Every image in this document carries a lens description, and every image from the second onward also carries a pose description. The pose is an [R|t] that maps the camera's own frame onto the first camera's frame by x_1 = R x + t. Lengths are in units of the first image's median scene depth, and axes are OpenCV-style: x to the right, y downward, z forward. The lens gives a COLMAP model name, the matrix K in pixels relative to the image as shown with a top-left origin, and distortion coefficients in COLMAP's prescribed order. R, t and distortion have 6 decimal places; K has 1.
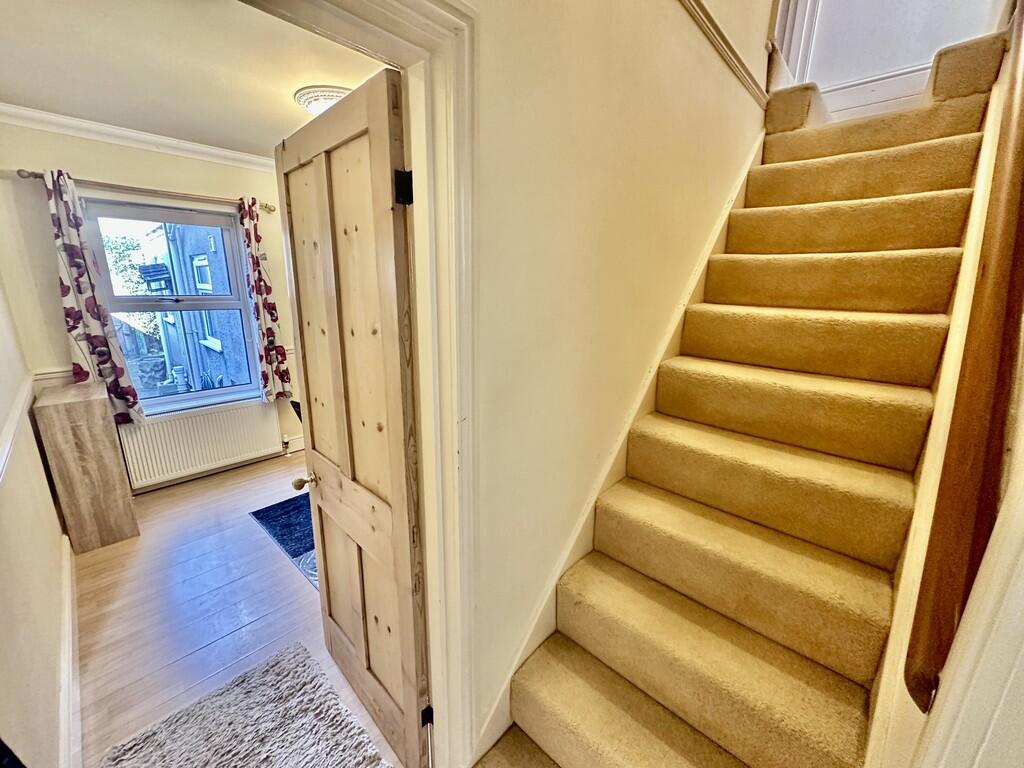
lens RADIAL K [[407.6, 0, 512.3], [0, 407.6, 384.3], [0, 0, 1]] dist [-0.007981, 0.001460]
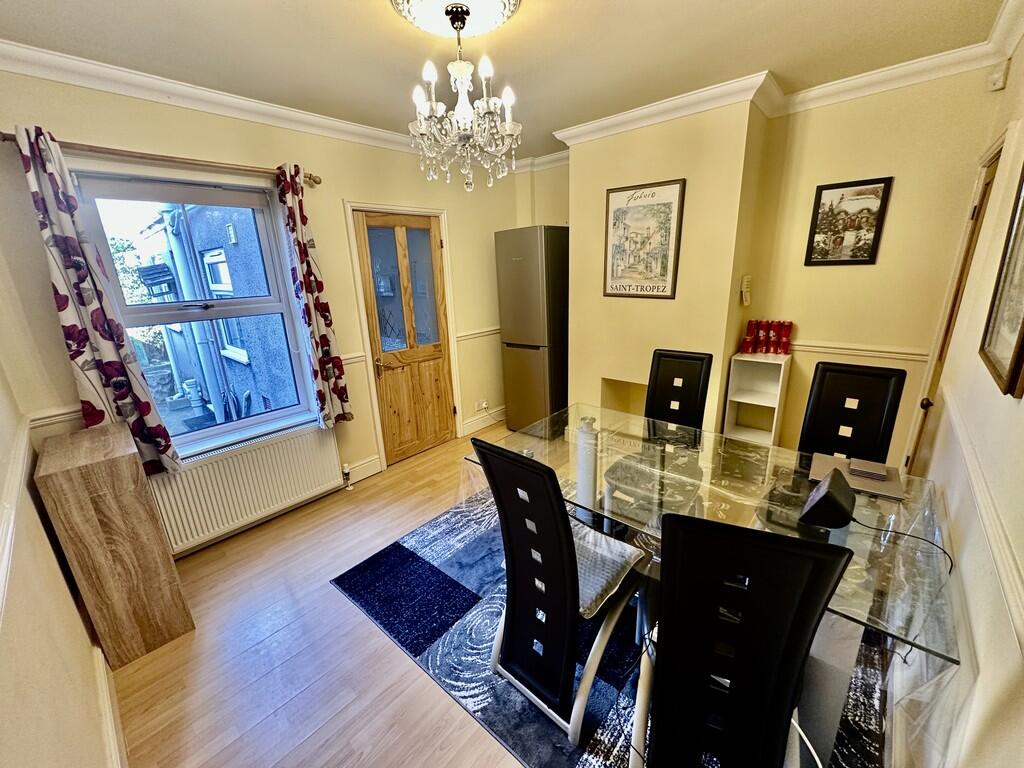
lens RADIAL K [[407.6, 0, 511.1], [0, 407.6, 384.7], [0, 0, 1]] dist [-0.007981, 0.001460]
pose [[0.998409, -0.056267, 0.003622, -0.302912], [0.056096, 0.997749, 0.036757, -0.063680], [-0.005682, -0.036496, 0.999318, 0.258301]]
